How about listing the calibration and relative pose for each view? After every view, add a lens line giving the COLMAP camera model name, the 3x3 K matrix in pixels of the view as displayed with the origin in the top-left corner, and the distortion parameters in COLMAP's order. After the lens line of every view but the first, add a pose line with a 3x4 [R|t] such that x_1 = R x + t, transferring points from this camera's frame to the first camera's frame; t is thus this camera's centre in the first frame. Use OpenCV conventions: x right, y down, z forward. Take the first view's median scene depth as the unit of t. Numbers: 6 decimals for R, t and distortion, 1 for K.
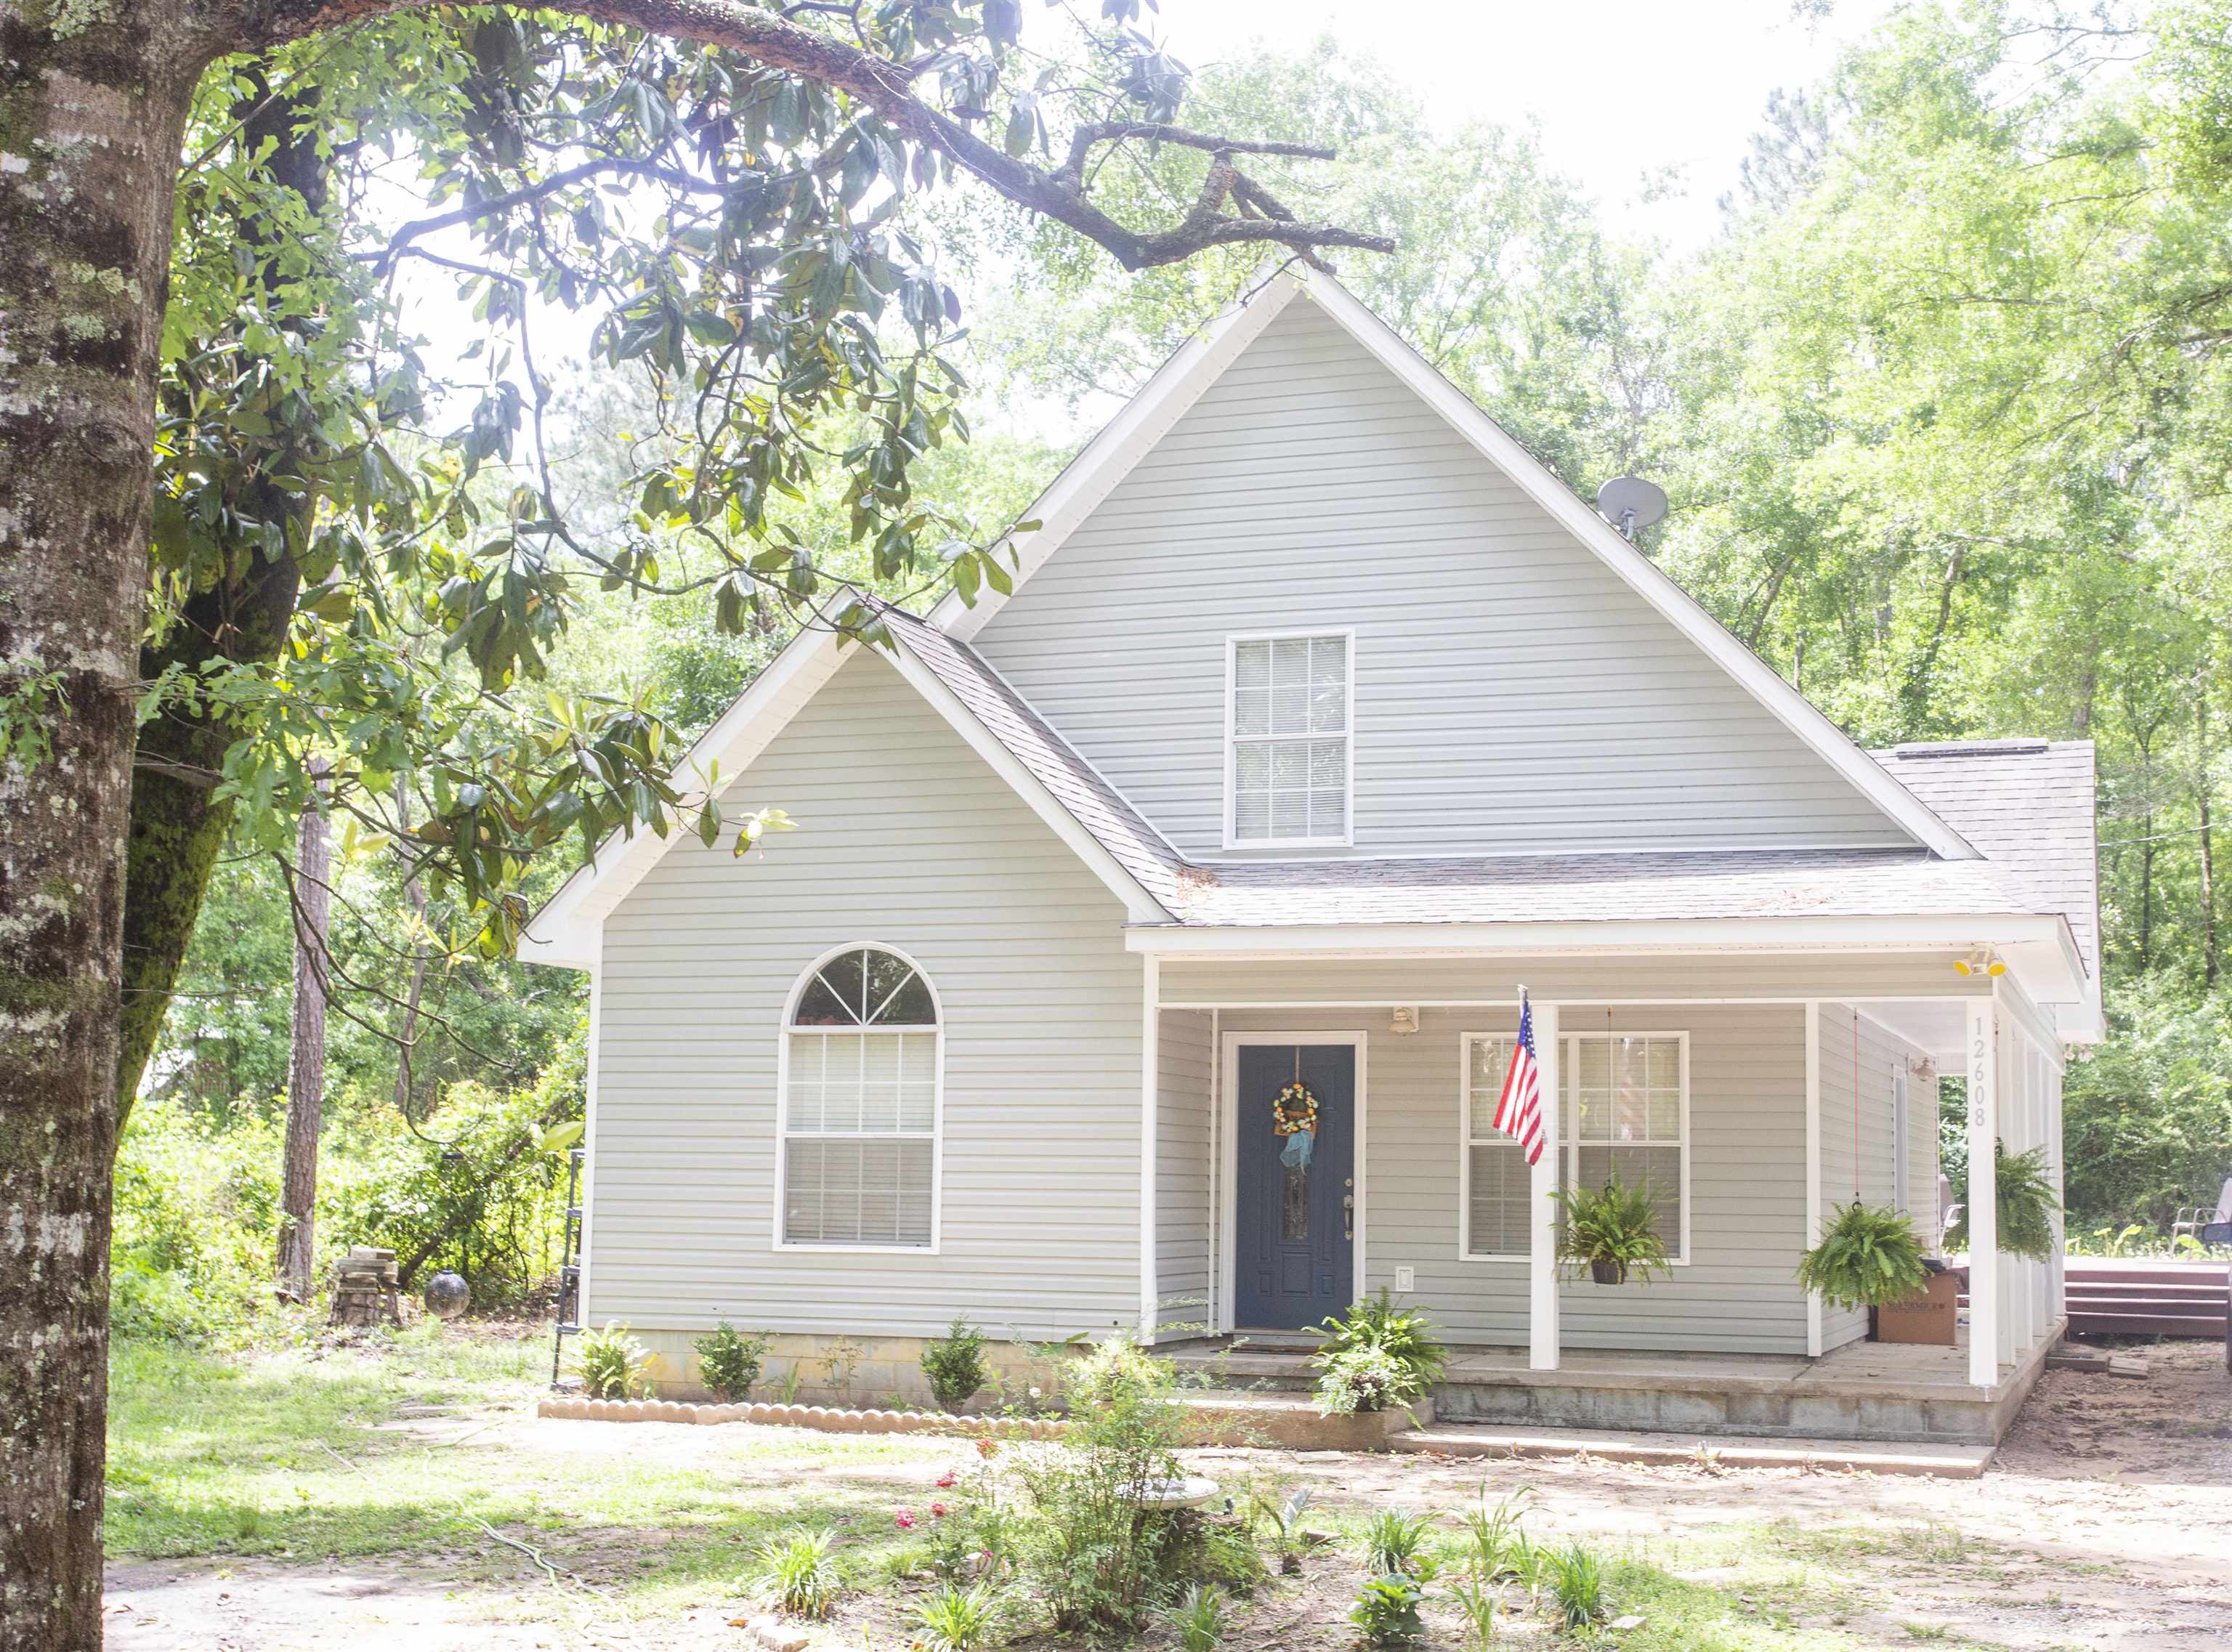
lens RADIAL K [[2710.5, 0, 1114.9], [0, 2710.5, 829.1], [0, 0, 1]] dist [-0.041918, 0.000000]
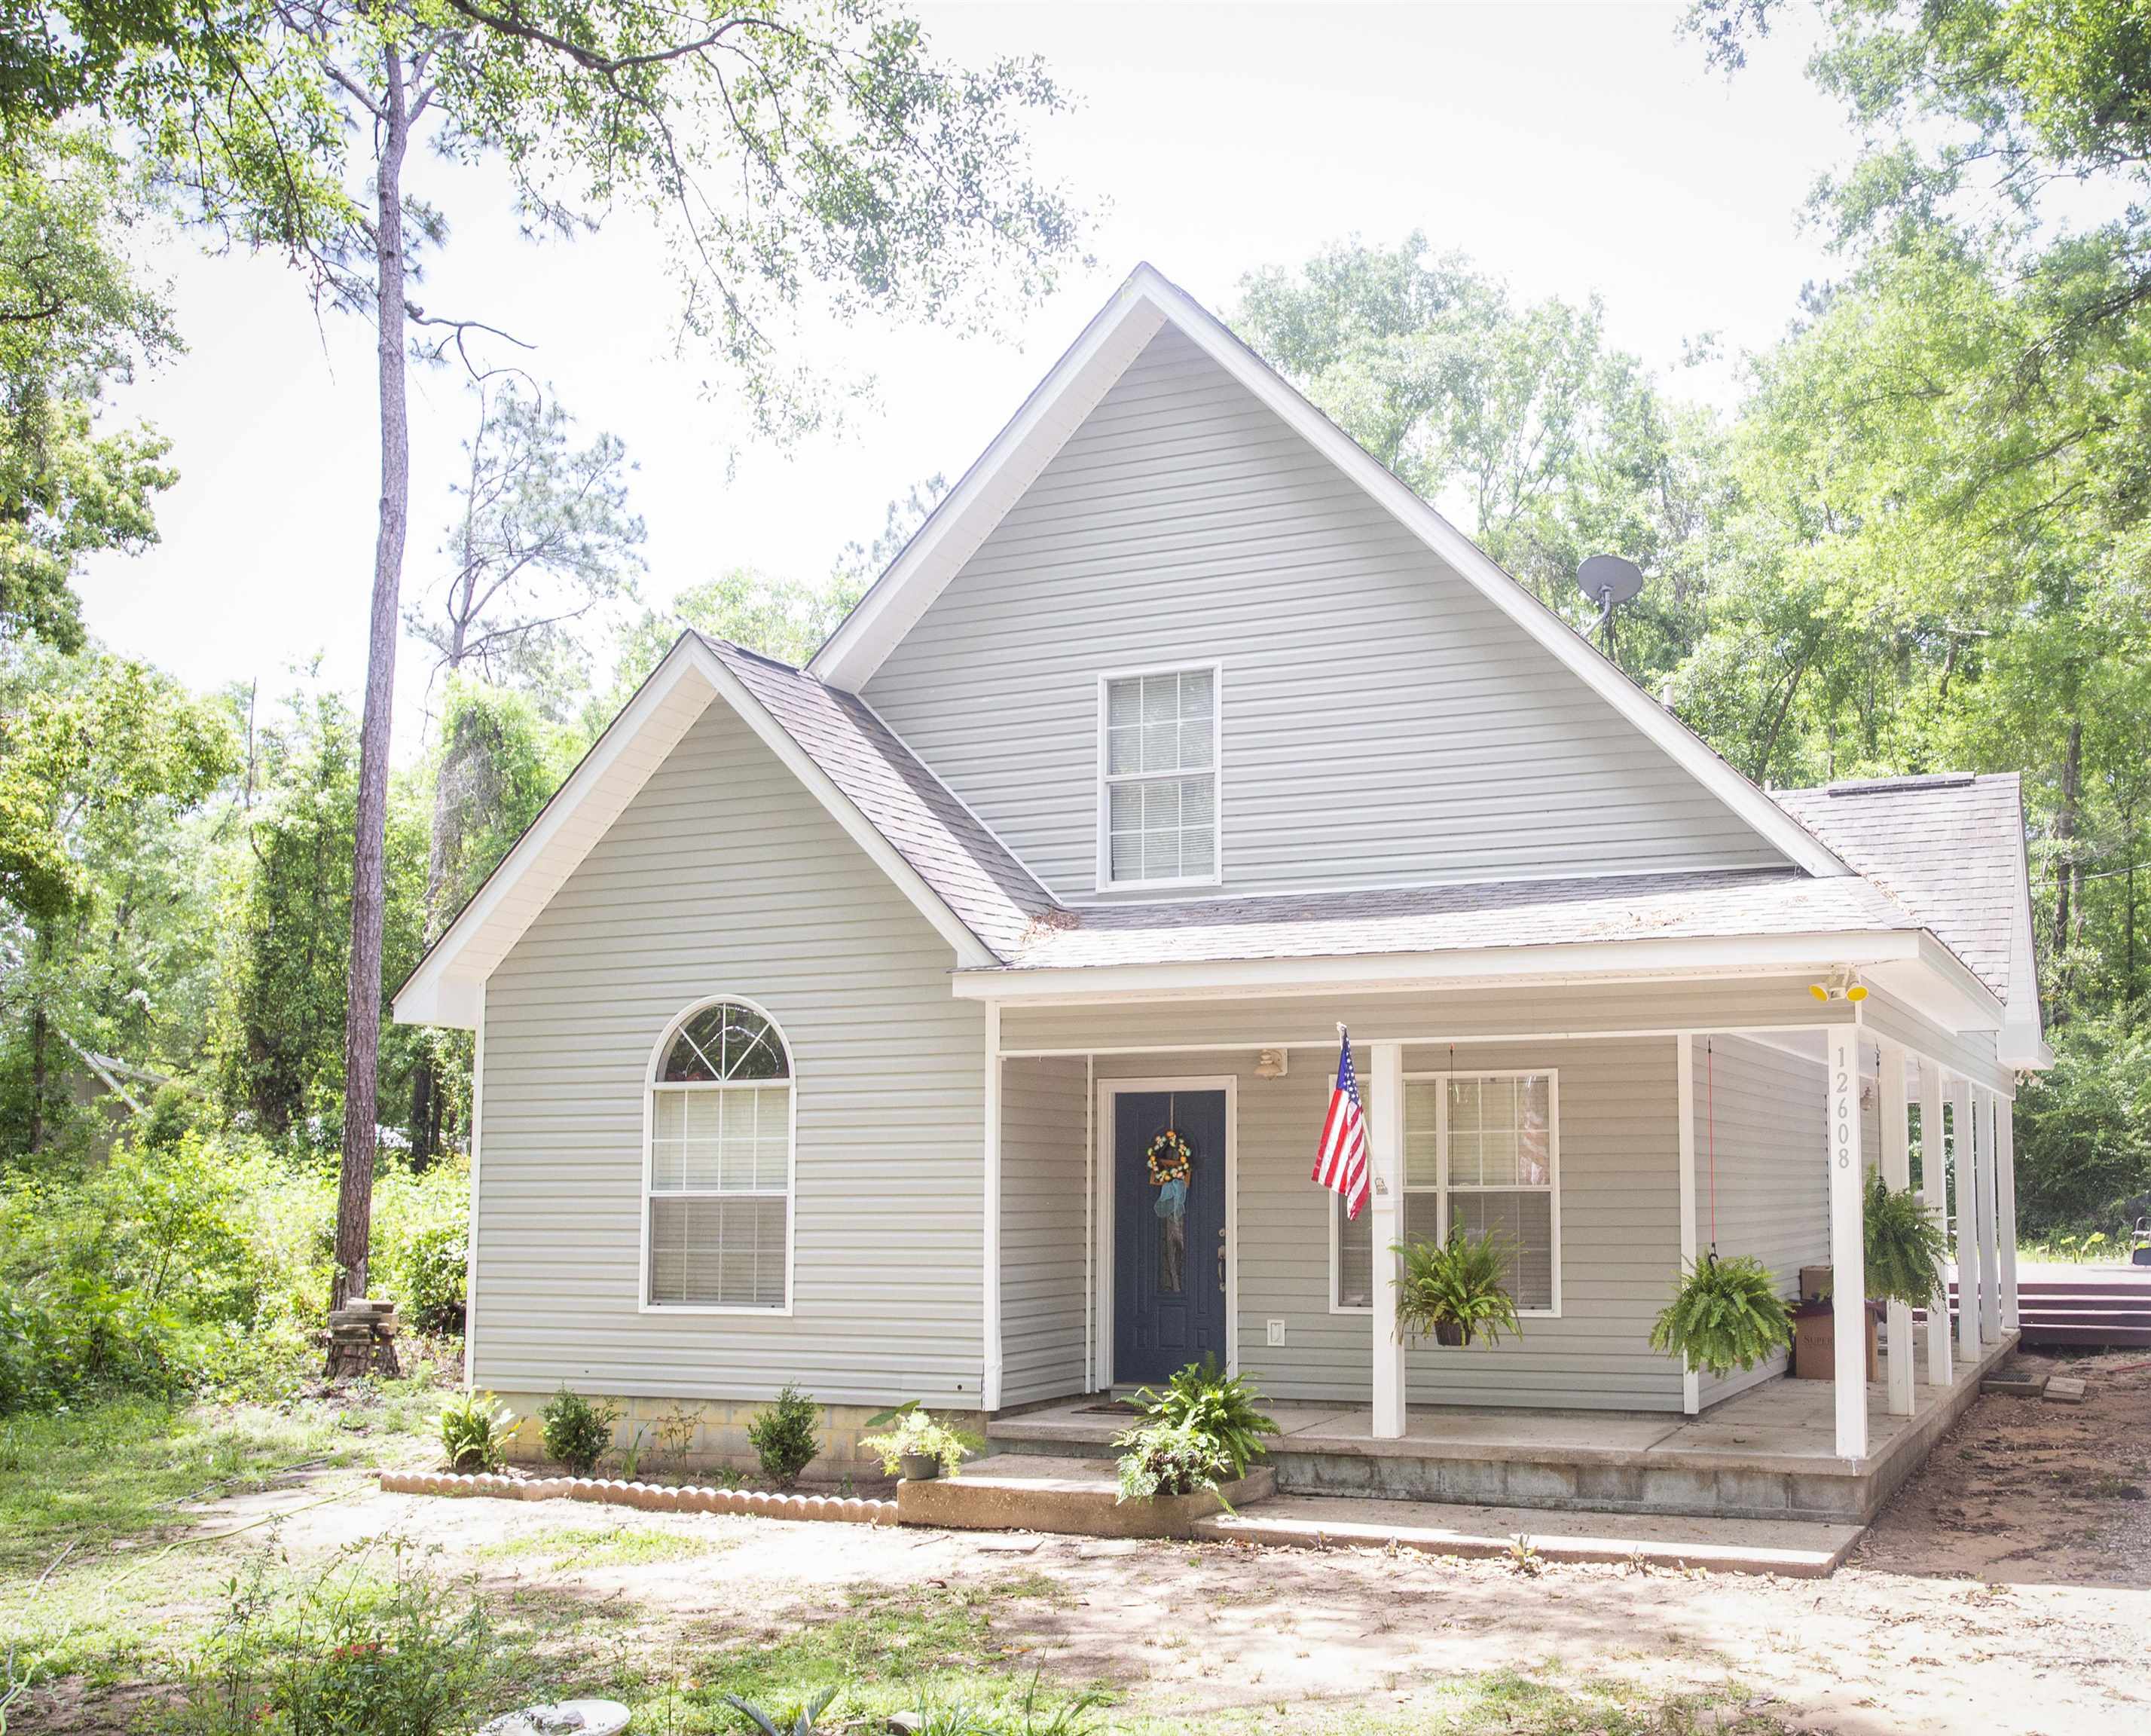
lens RADIAL K [[2357.8, 0, 1115.2], [0, 2357.8, 921.4], [0, 0, 1]] dist [-0.052492, 0.000000]
pose [[0.998937, -0.024563, -0.039017, 0.086256], [0.024905, 0.999655, 0.008318, 0.011882], [0.038799, -0.009281, 0.999204, 0.164063]]
